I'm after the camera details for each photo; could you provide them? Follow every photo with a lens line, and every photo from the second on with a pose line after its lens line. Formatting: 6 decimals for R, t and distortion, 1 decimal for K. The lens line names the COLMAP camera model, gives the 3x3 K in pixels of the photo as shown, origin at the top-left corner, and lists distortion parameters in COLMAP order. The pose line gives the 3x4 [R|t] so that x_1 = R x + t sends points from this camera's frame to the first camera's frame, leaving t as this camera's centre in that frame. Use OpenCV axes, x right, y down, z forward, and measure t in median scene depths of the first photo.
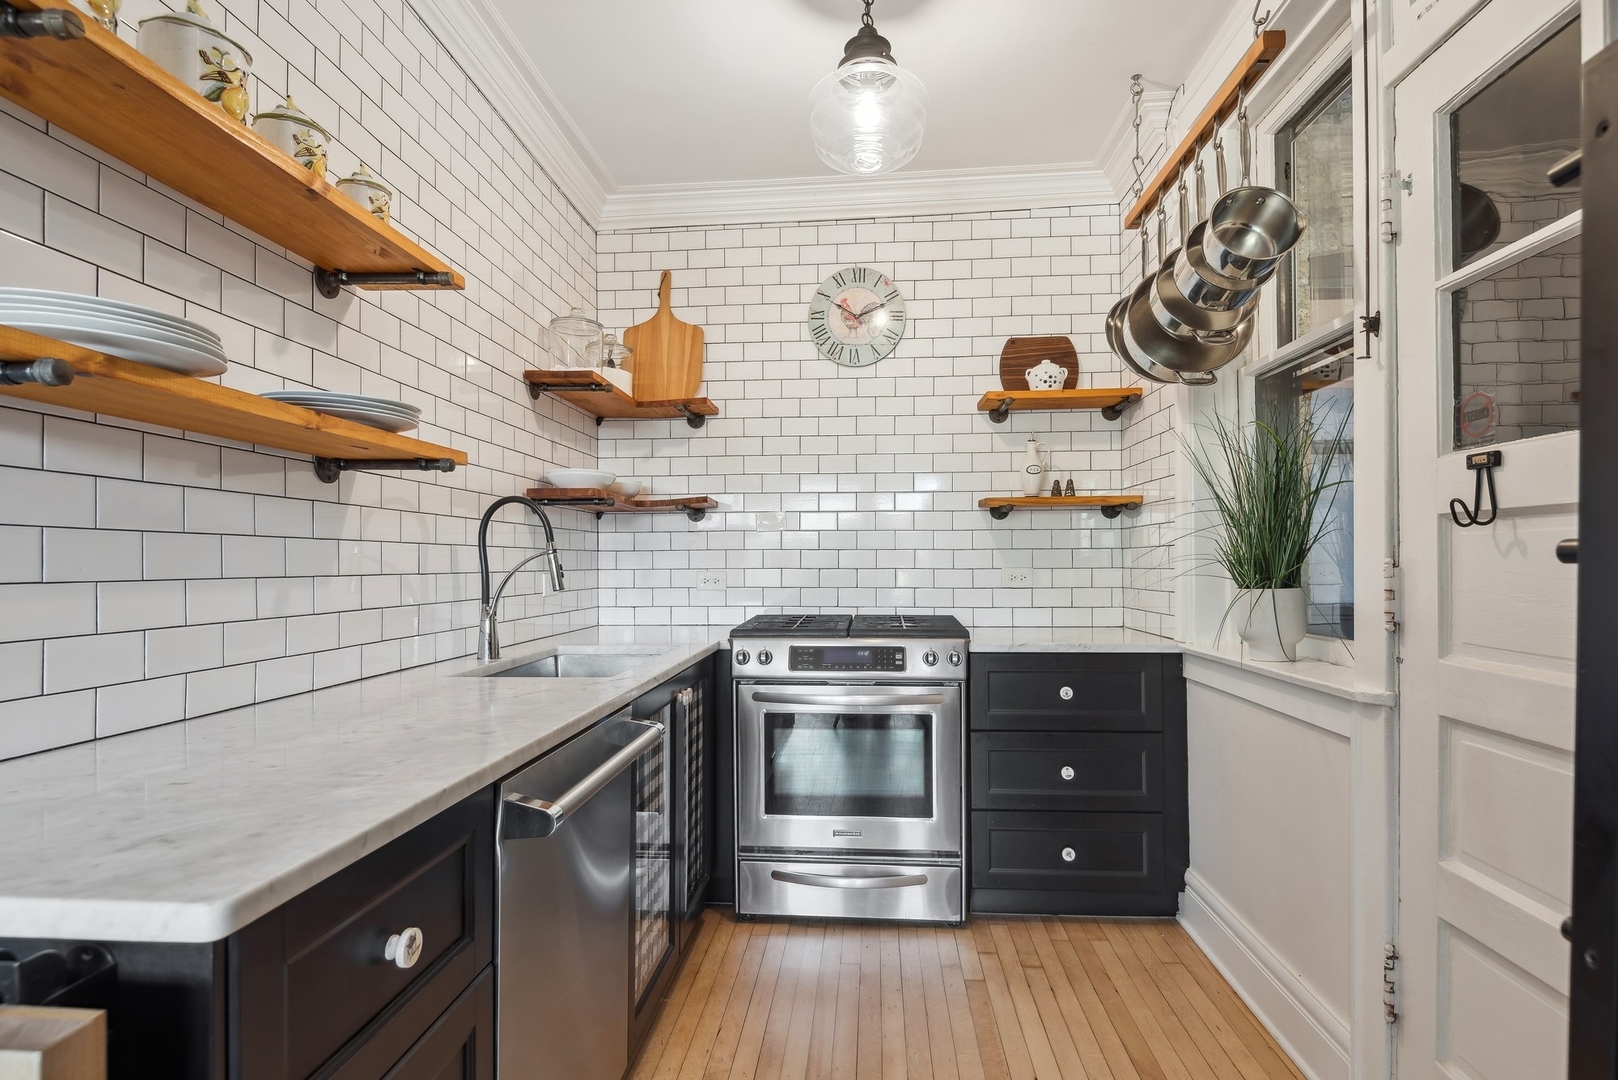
lens RADIAL K [[809.2, 0, 806.4], [0, 809.2, 560.8], [0, 0, 1]] dist [0.036837, -0.036795]
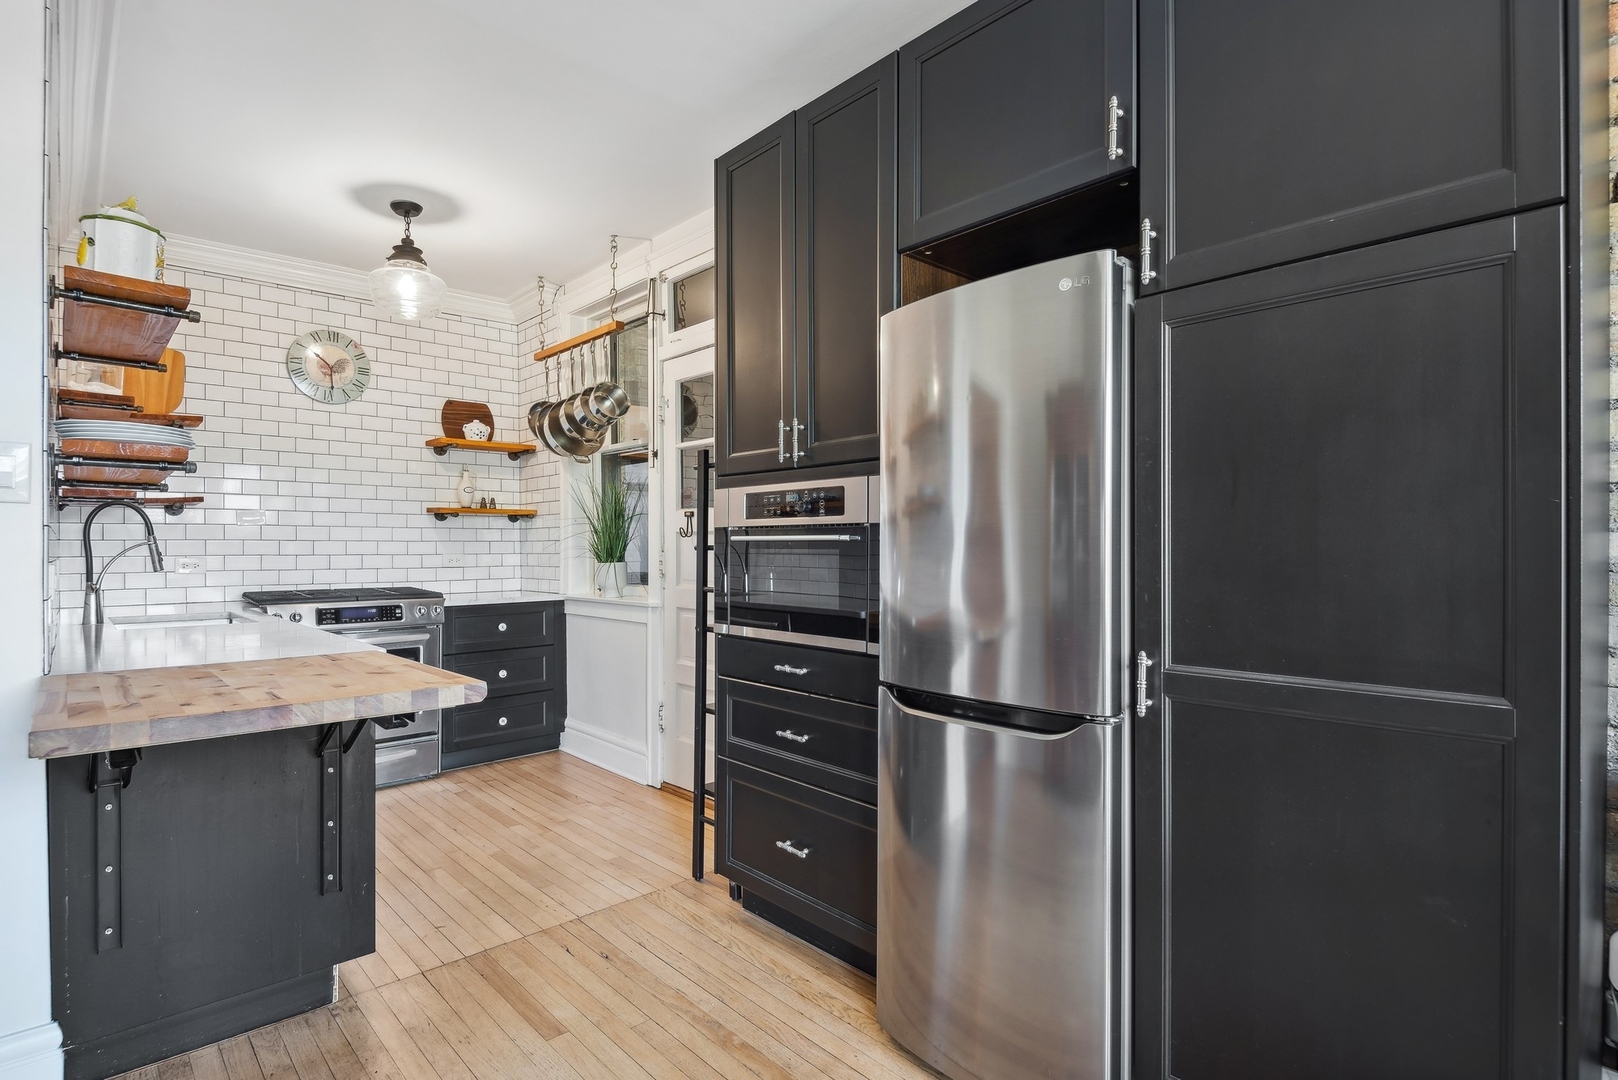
lens RADIAL K [[805.9, 0, 813.2], [0, 805.9, 544.8], [0, 0, 1]] dist [0.037624, -0.037272]
pose [[0.682388, 0.004883, 0.730974, -0.437047], [-0.001563, 0.999985, -0.005220, -0.001369], [-0.730989, 0.002420, 0.682385, -0.581444]]
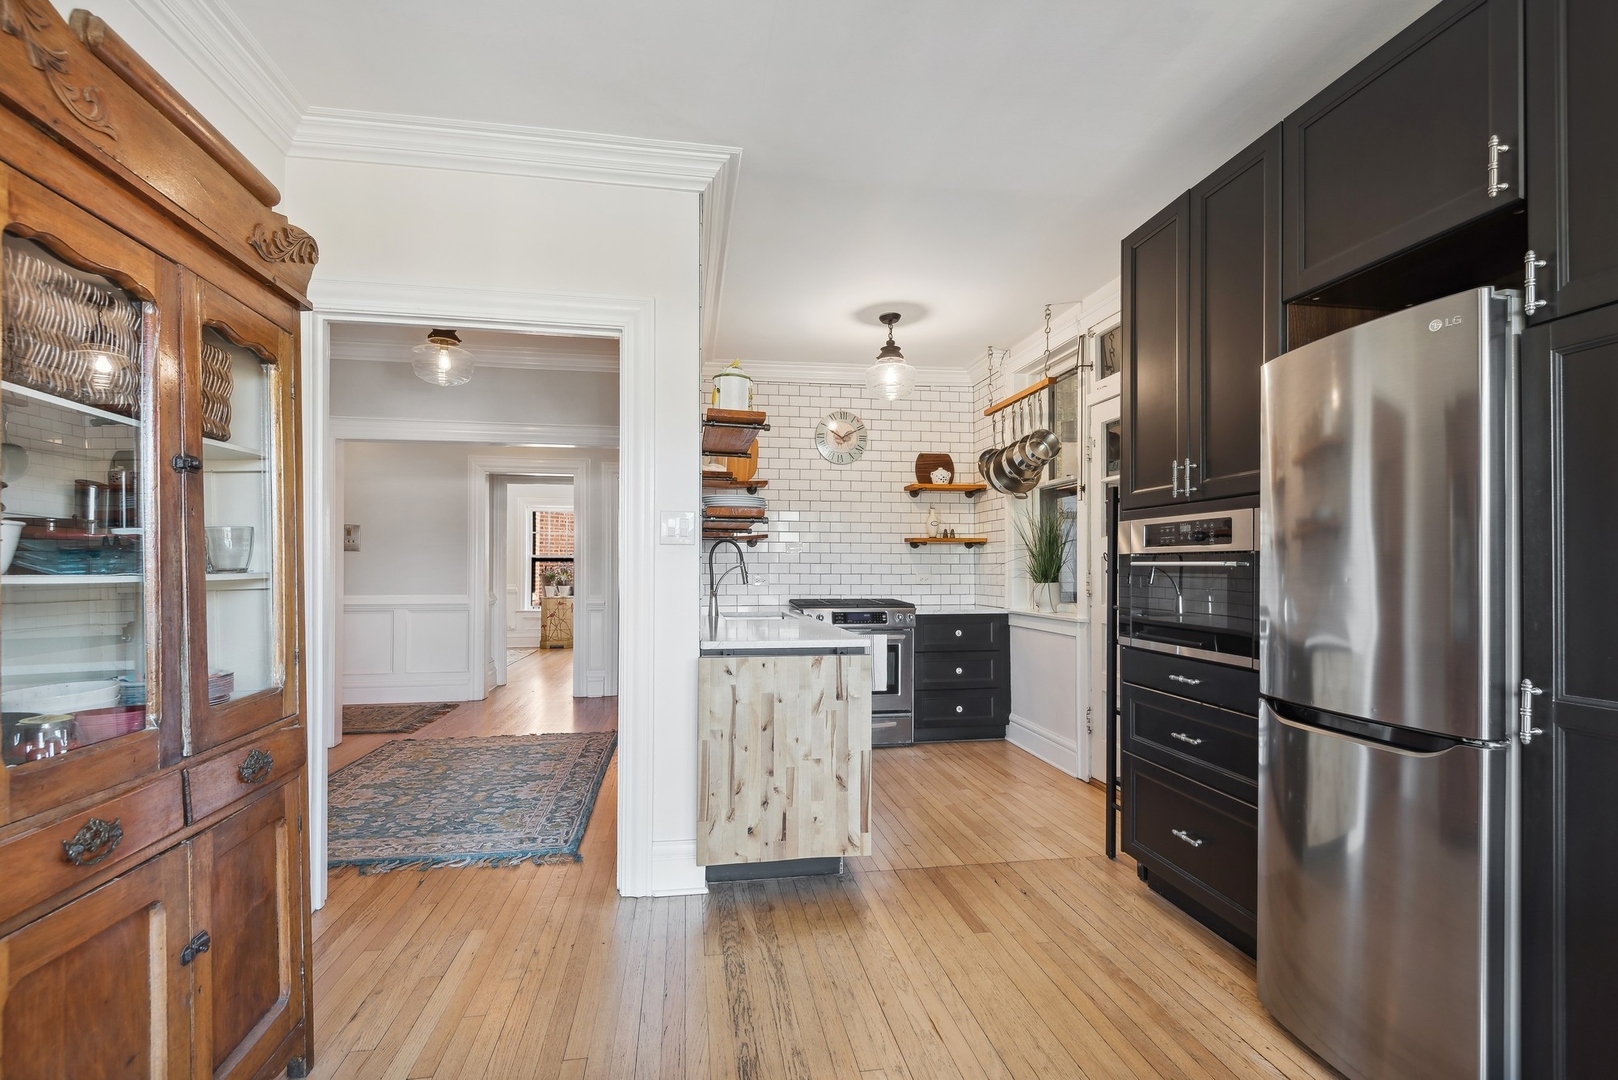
lens RADIAL K [[753.9, 0, 804.2], [0, 753.9, 554.9], [0, 0, 1]] dist [0.051184, -0.025484]
pose [[0.973419, 0.010619, 0.228785, -0.481943], [-0.006940, 0.999833, -0.016880, -0.004686], [-0.228926, 0.014844, 0.973331, -0.760857]]
